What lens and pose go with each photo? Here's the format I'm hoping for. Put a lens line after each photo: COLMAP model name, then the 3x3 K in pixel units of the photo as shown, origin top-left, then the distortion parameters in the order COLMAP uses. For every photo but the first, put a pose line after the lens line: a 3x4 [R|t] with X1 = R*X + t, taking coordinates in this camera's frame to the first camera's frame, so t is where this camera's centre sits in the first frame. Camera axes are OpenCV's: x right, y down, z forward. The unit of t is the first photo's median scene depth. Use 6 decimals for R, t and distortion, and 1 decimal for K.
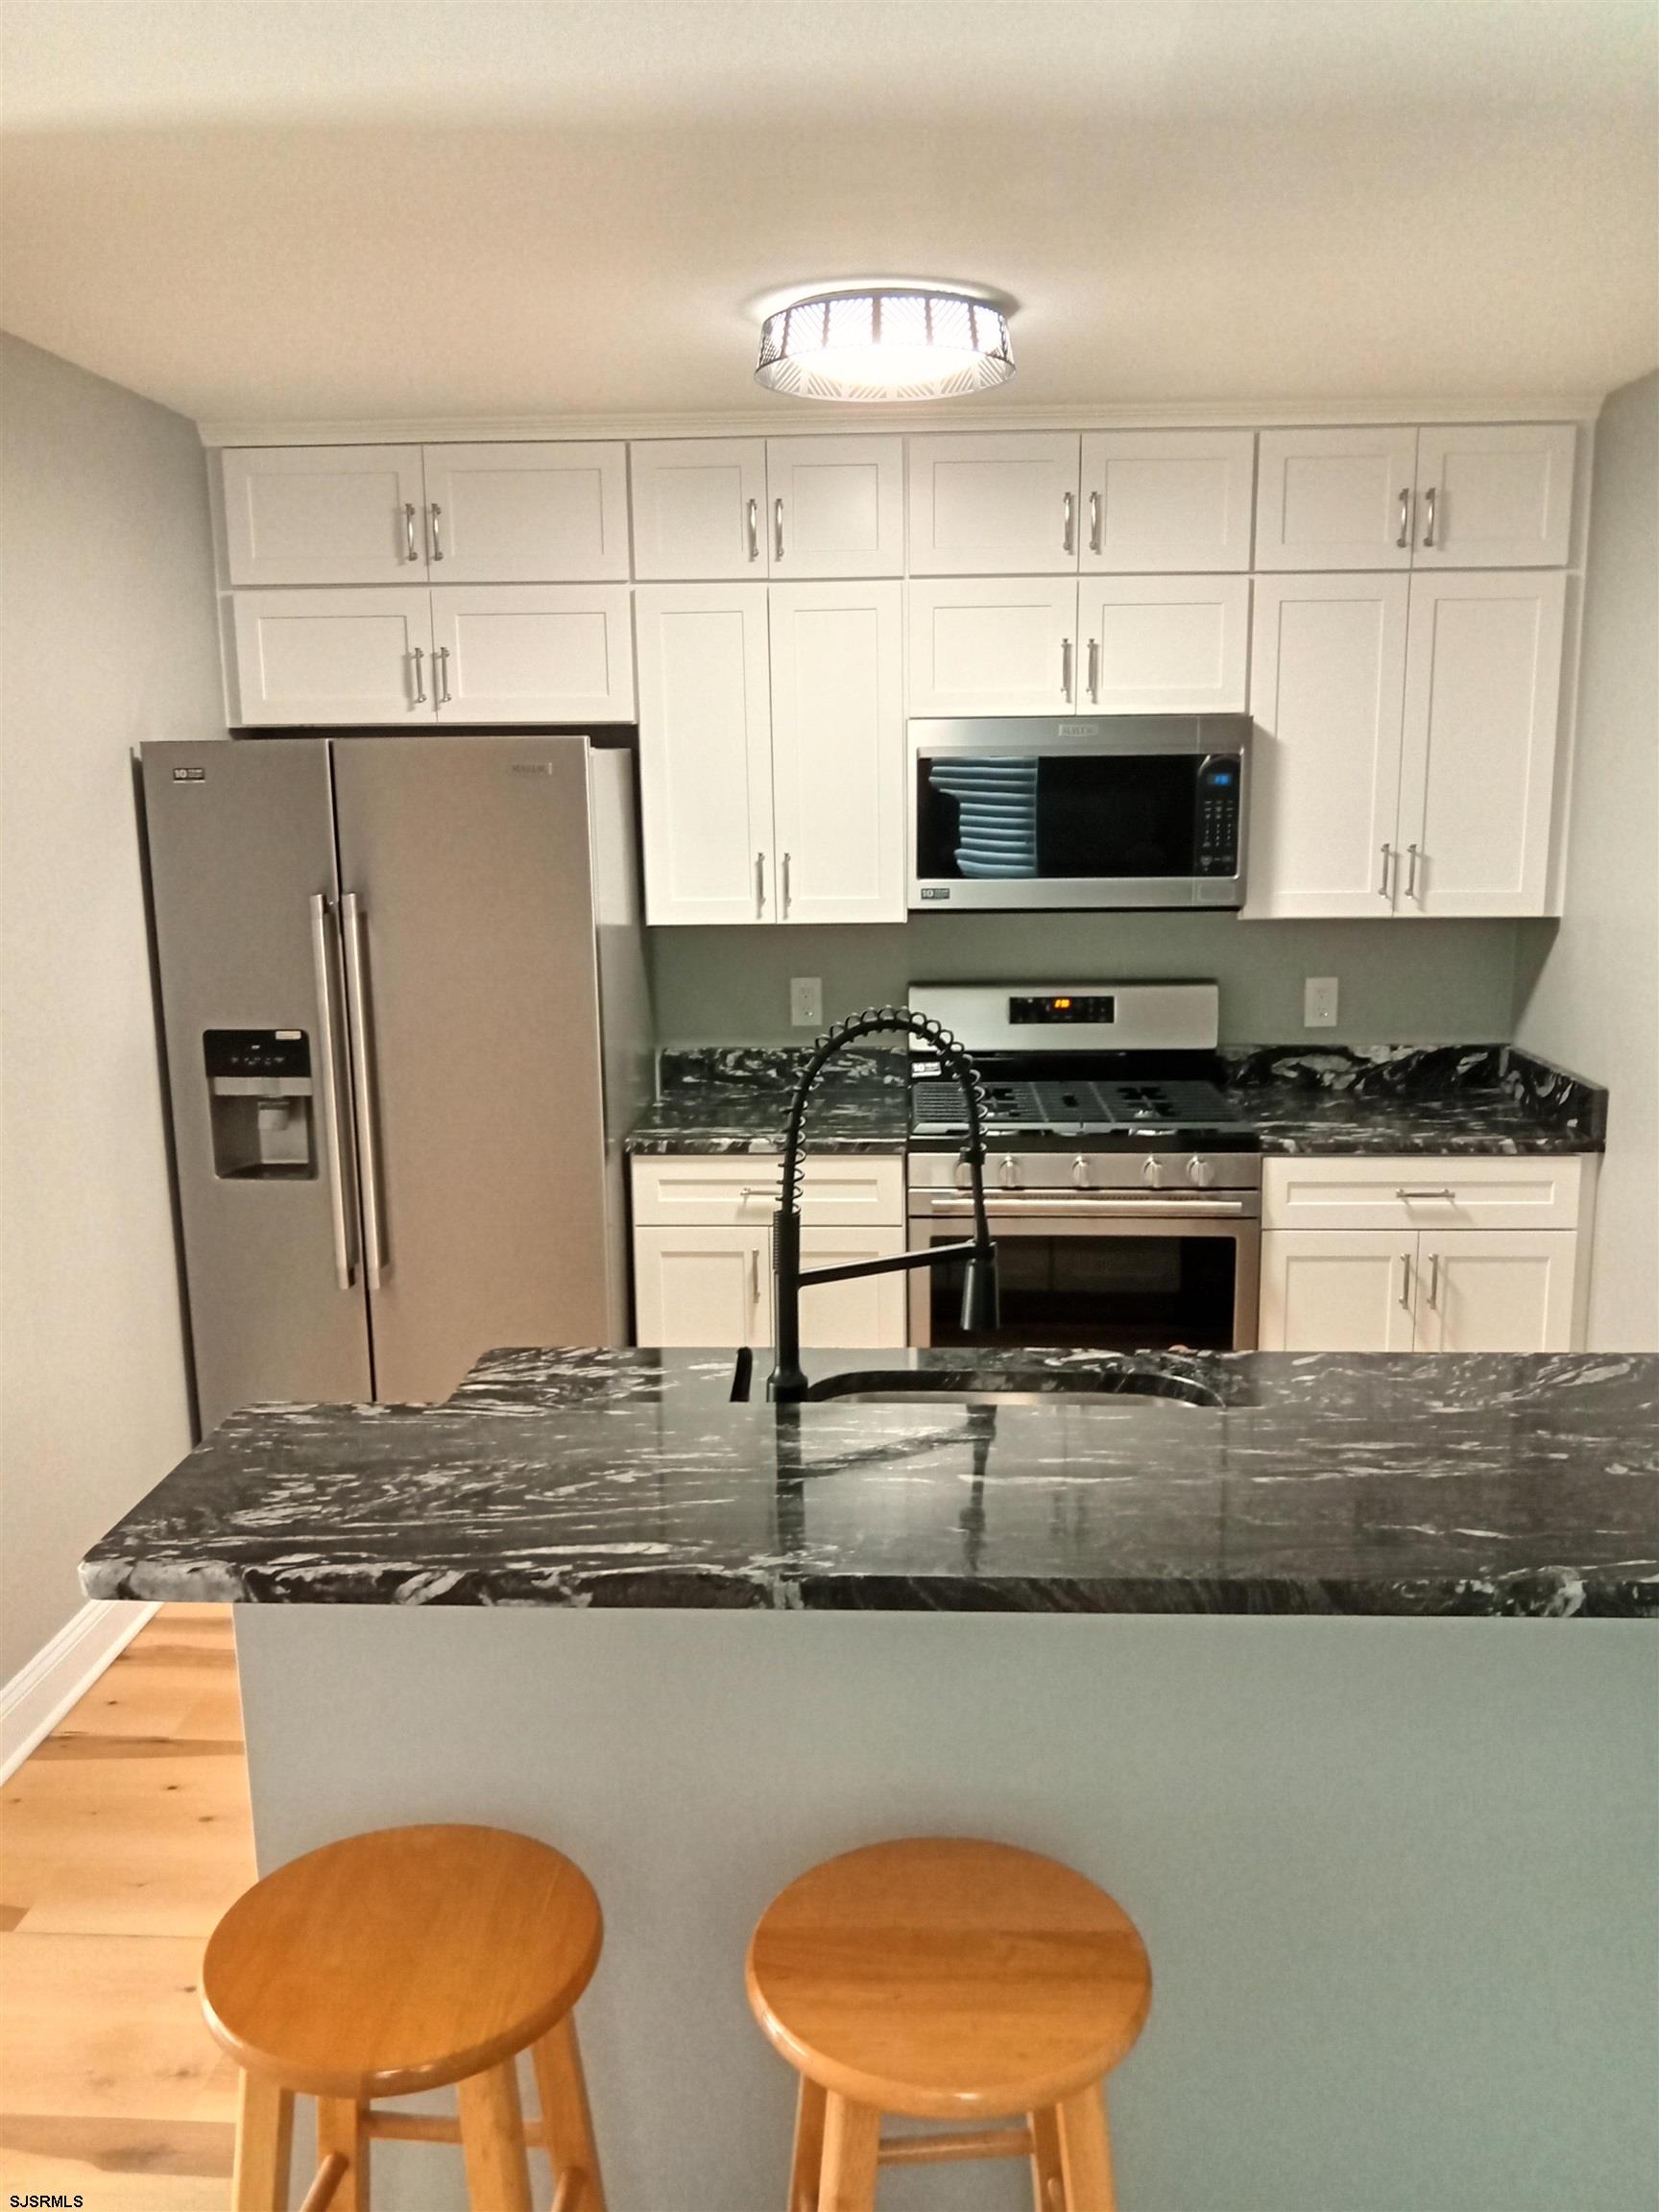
lens RADIAL K [[1788.6, 0, 829.5], [0, 1788.6, 1106.0], [0, 0, 1]] dist [-0.008054, -0.003118]
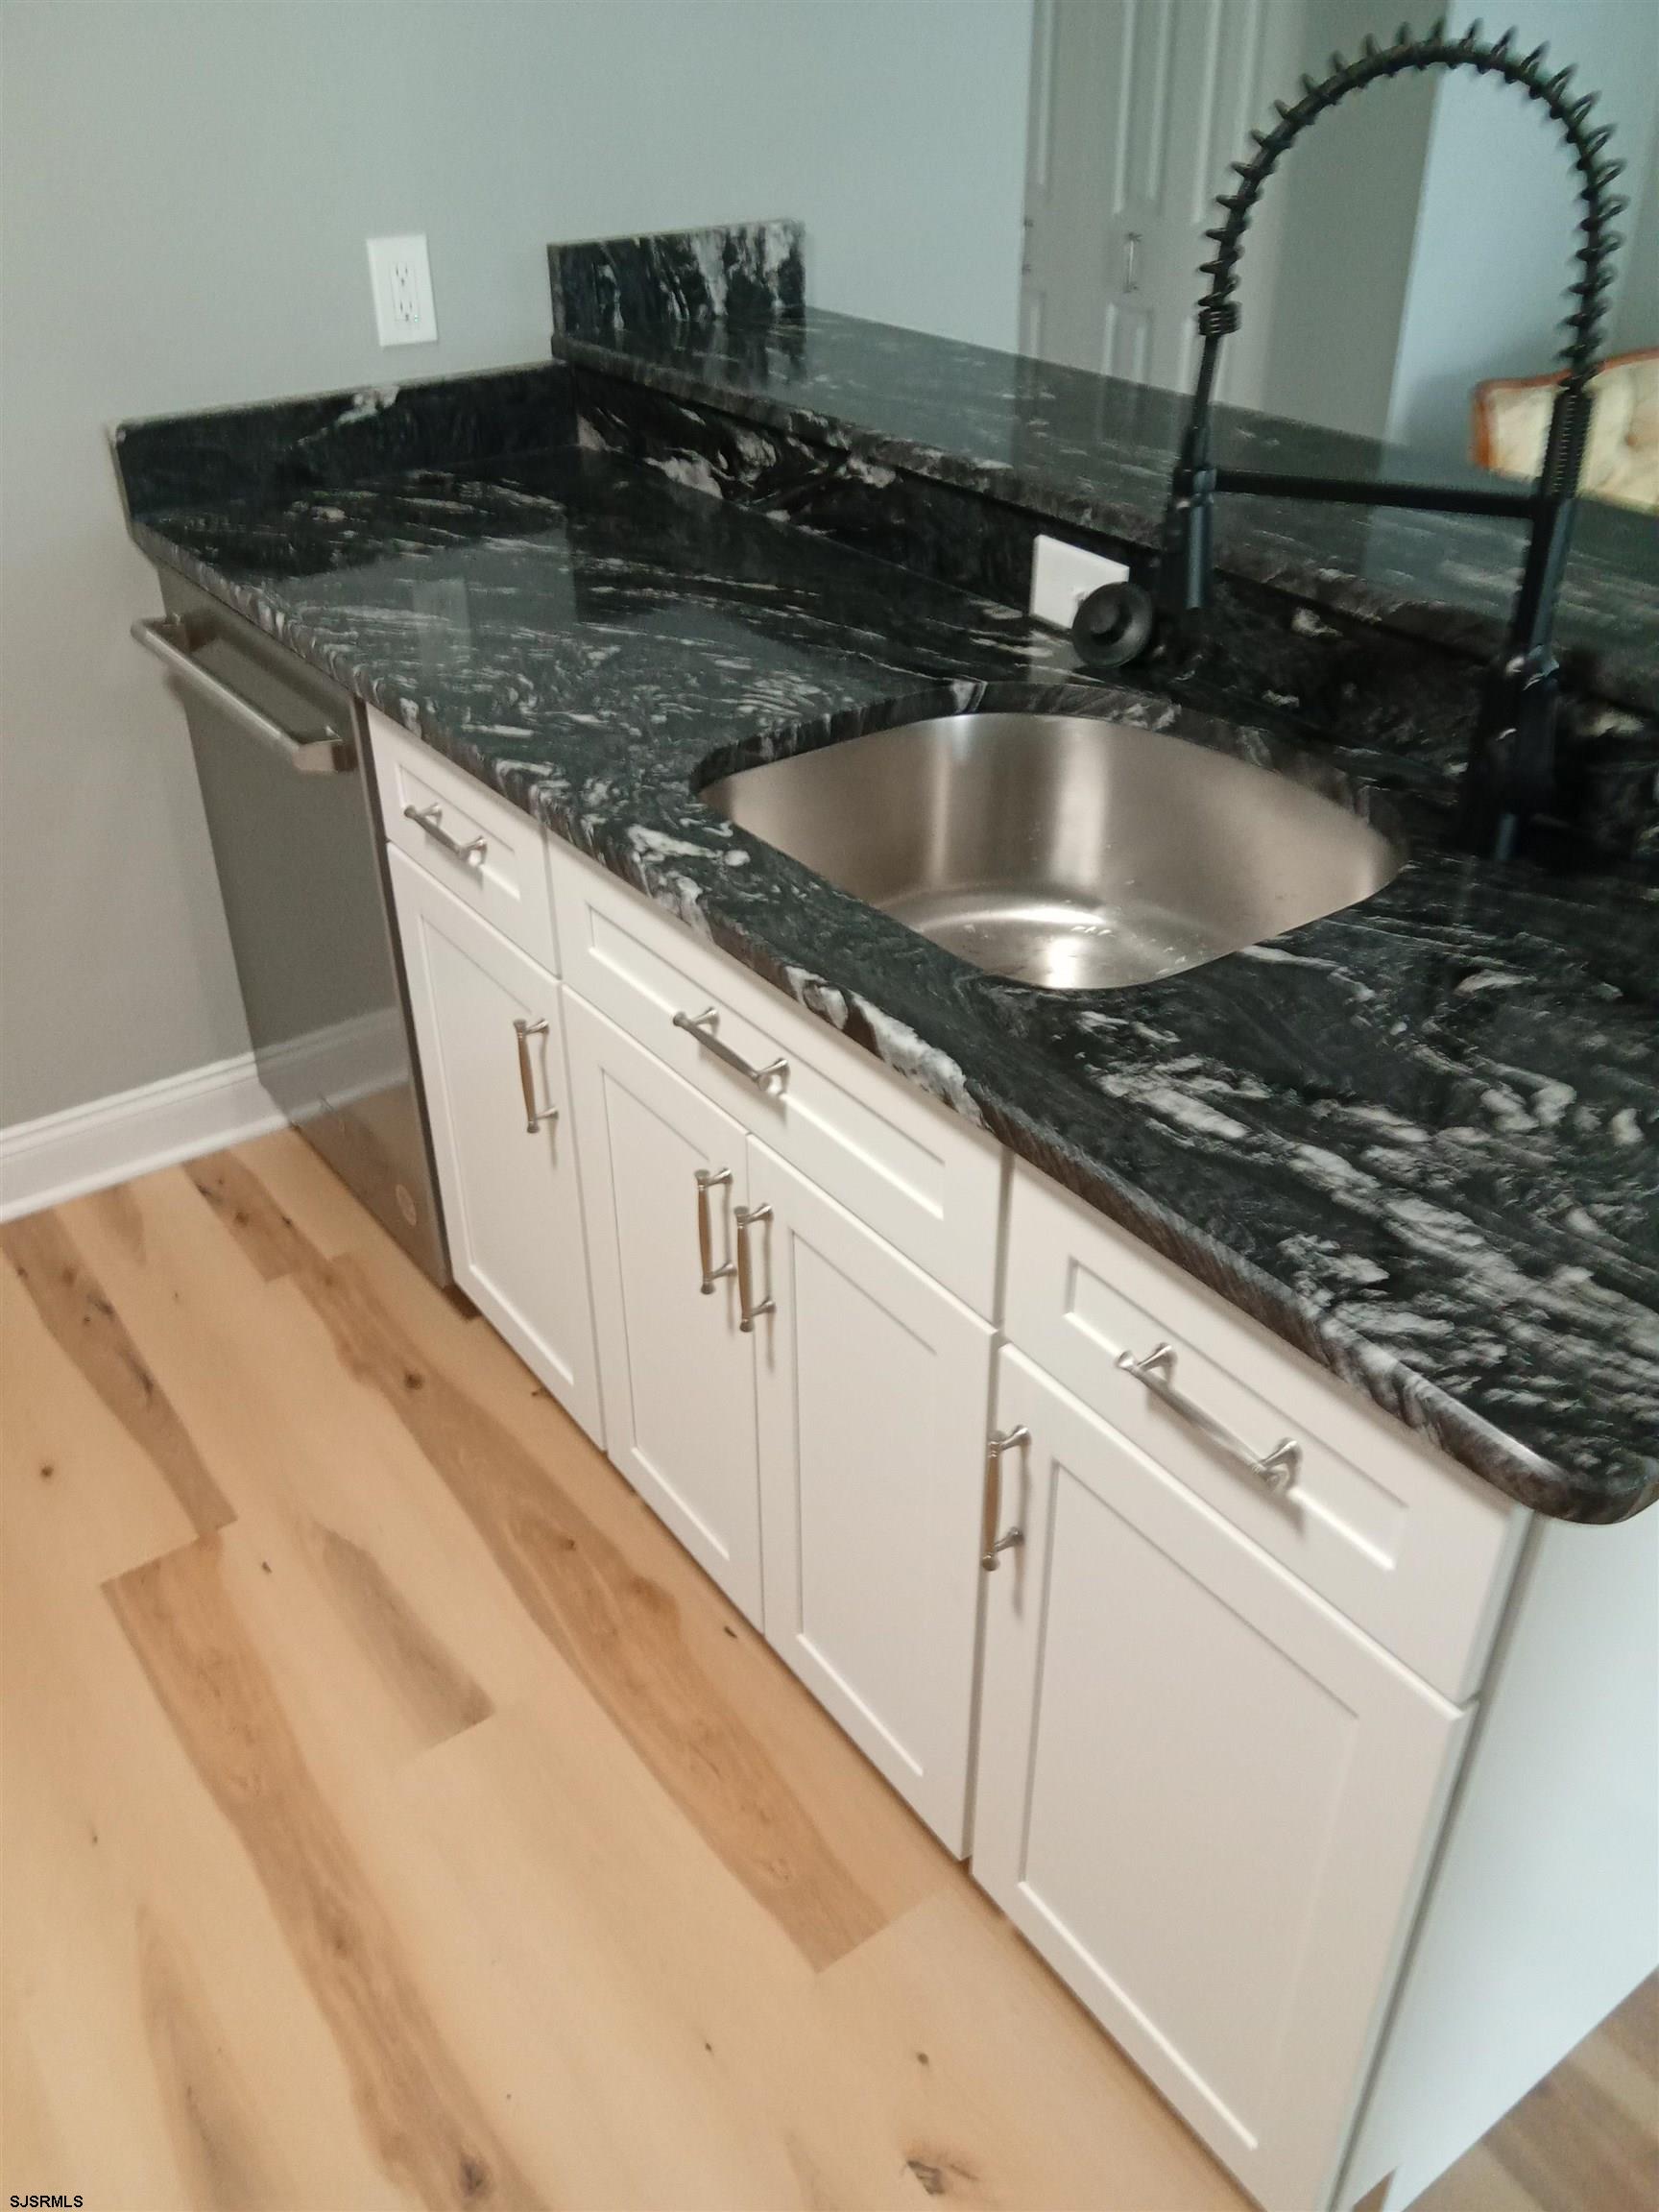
lens RADIAL K [[1788.6, 0, 829.5], [0, 1788.6, 1106.0], [0, 0, 1]] dist [-0.008054, -0.003118]
pose [[-0.624720, -0.416650, 0.660400, -0.299455], [0.158137, 0.760712, 0.629531, -0.147955], [-0.764668, 0.497715, -0.409345, 1.251016]]
